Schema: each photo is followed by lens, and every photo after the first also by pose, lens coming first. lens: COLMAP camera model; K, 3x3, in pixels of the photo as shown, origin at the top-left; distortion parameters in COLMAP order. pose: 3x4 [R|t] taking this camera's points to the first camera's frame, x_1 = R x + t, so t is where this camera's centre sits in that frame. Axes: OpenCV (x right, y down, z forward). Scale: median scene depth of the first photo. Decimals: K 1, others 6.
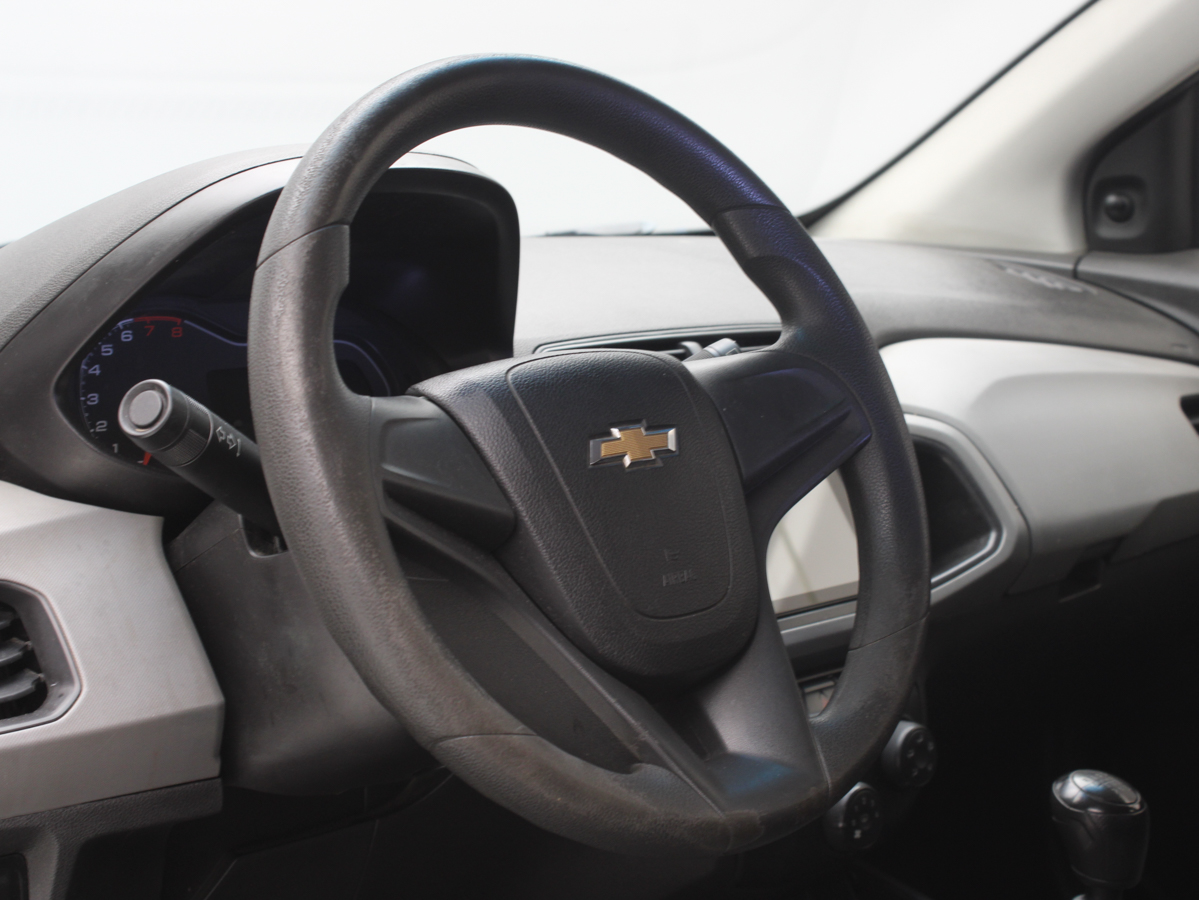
lens RADIAL K [[2105.5, 0, 597.4], [0, 2105.5, 453.9], [0, 0, 1]] dist [-0.004133, 0.000000]
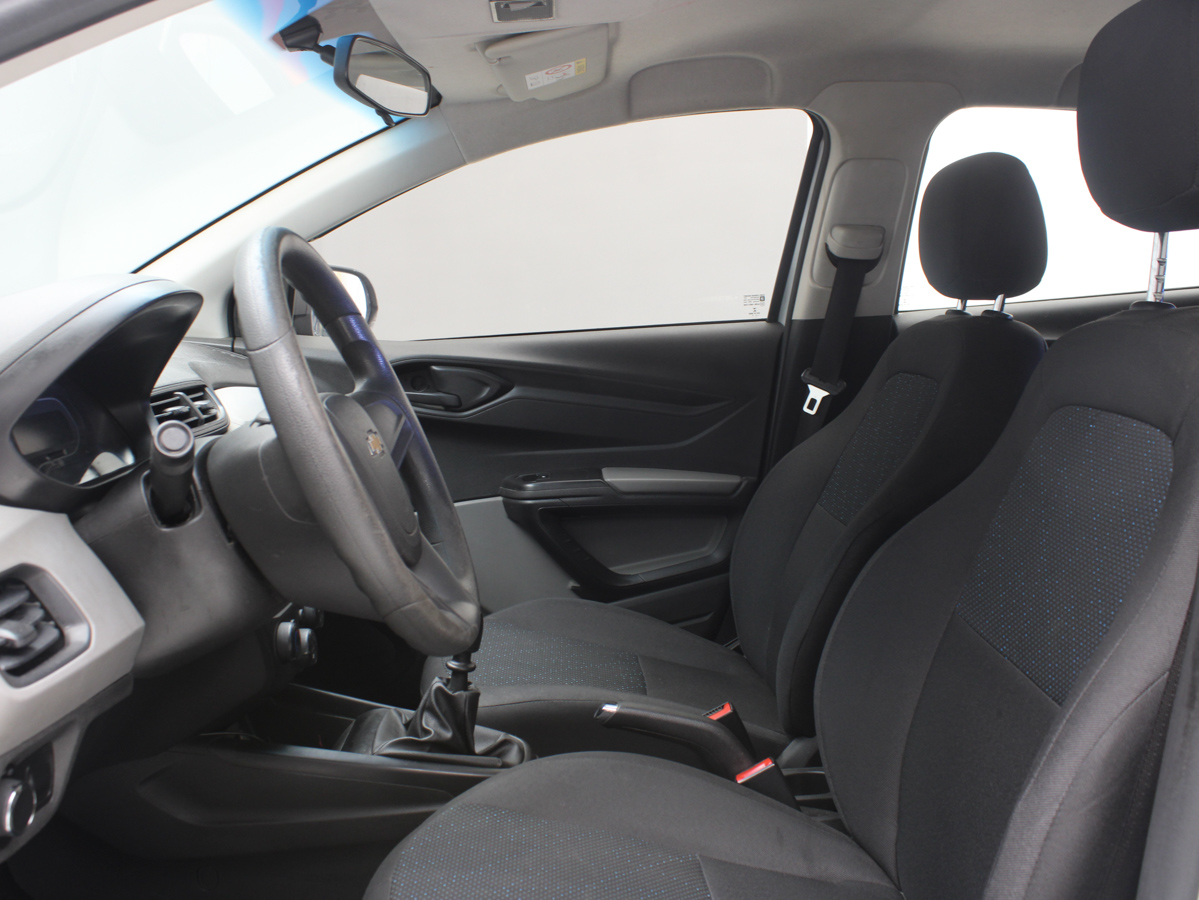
lens RADIAL K [[1200.9, 0, 596.9], [0, 1200.9, 452.4], [0, 0, 1]] dist [-0.118637, 0.000000]
pose [[0.694979, -0.074246, 0.715186, -0.578491], [0.072857, 0.996807, 0.032684, -0.015824], [-0.715329, 0.029392, 0.698169, 0.130185]]
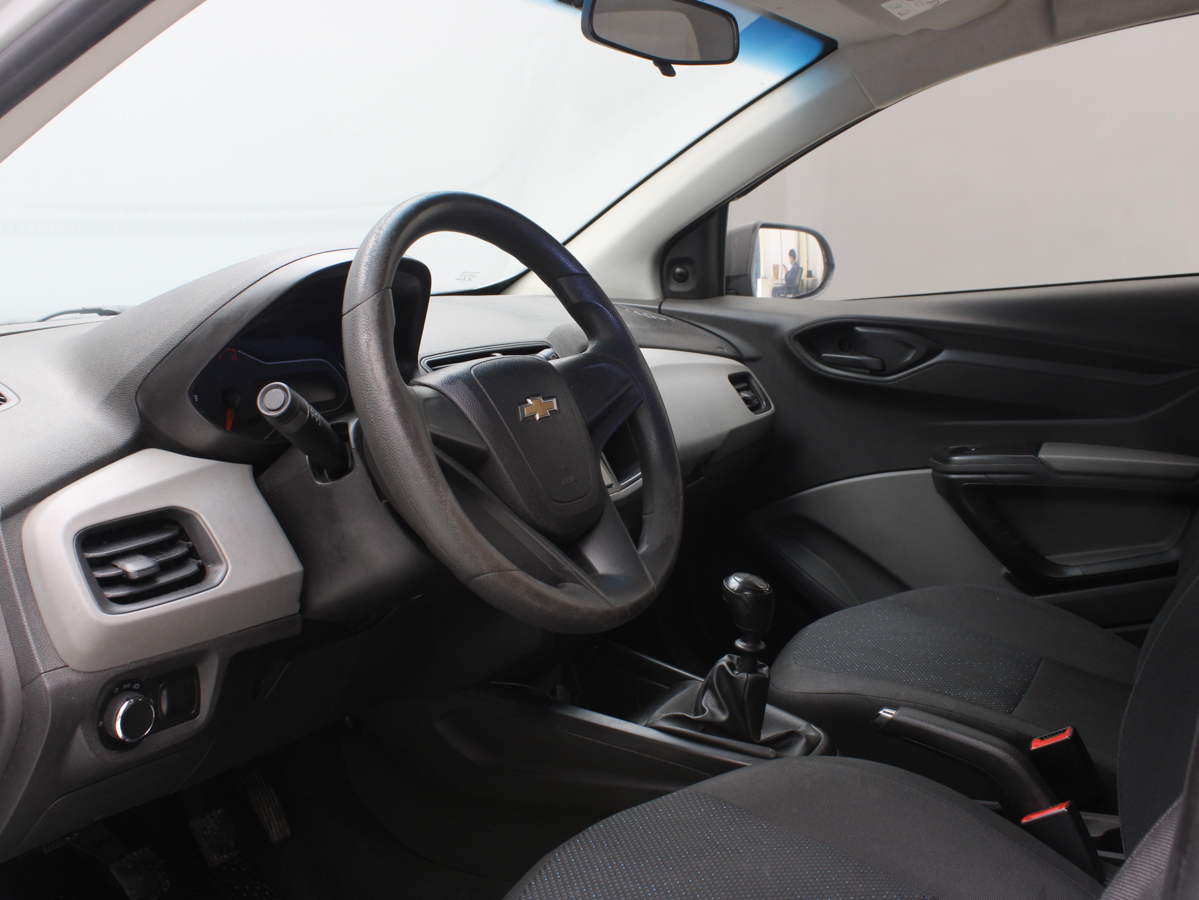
lens RADIAL K [[1200.9, 0, 600.3], [0, 1200.9, 448.9], [0, 0, 1]] dist [-0.118637, 0.000000]
pose [[0.965979, -0.055534, 0.252586, -0.187079], [0.049781, 0.998336, 0.029119, 0.003228], [-0.253783, -0.015554, 0.967136, -0.002515]]
